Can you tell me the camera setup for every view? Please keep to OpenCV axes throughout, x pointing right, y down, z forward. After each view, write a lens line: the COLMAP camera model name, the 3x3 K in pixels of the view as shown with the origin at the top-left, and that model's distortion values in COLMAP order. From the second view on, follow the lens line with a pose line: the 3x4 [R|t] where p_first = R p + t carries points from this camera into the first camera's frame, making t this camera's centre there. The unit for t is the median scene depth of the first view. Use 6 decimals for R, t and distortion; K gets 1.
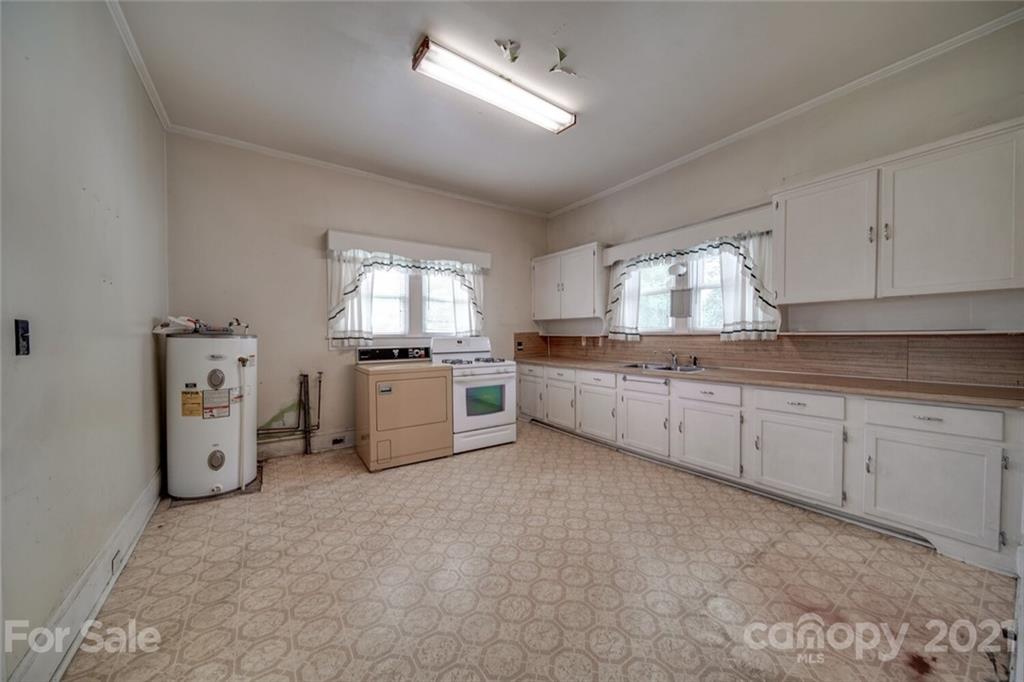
lens RADIAL K [[361.7, 0, 513.0], [0, 361.7, 342.0], [0, 0, 1]] dist [-0.000140, 0.000049]
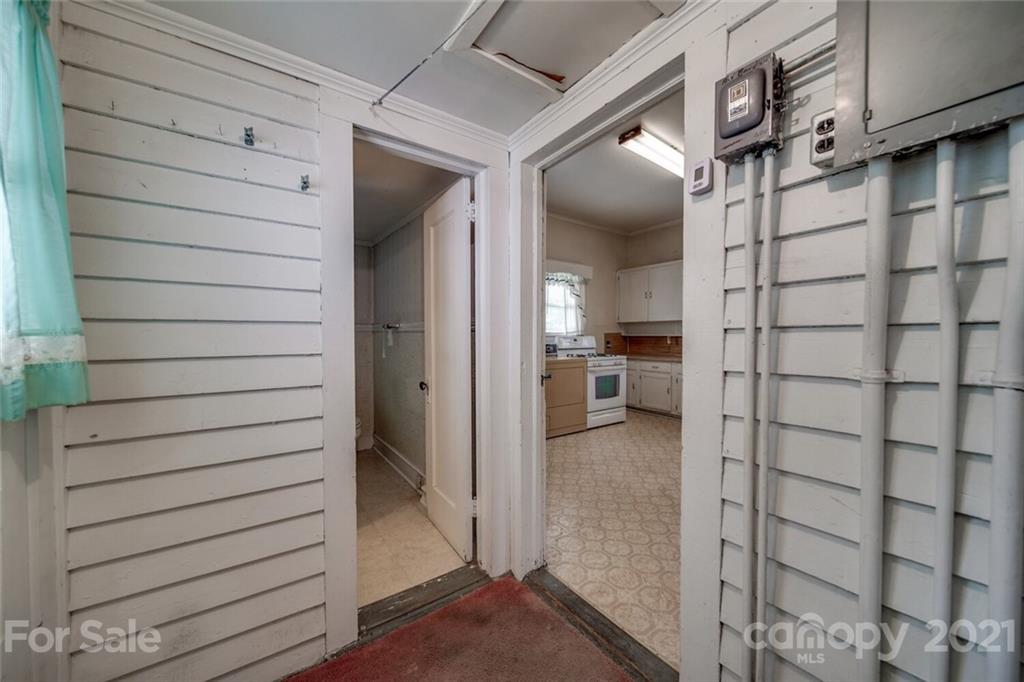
lens RADIAL K [[361.7, 0, 511.3], [0, 361.7, 342.9], [0, 0, 1]] dist [-0.000140, 0.000049]
pose [[0.999757, 0.004652, 0.021526, -0.376765], [-0.004632, 0.999989, -0.000950, 0.011320], [-0.021531, 0.000850, 0.999768, -0.206757]]
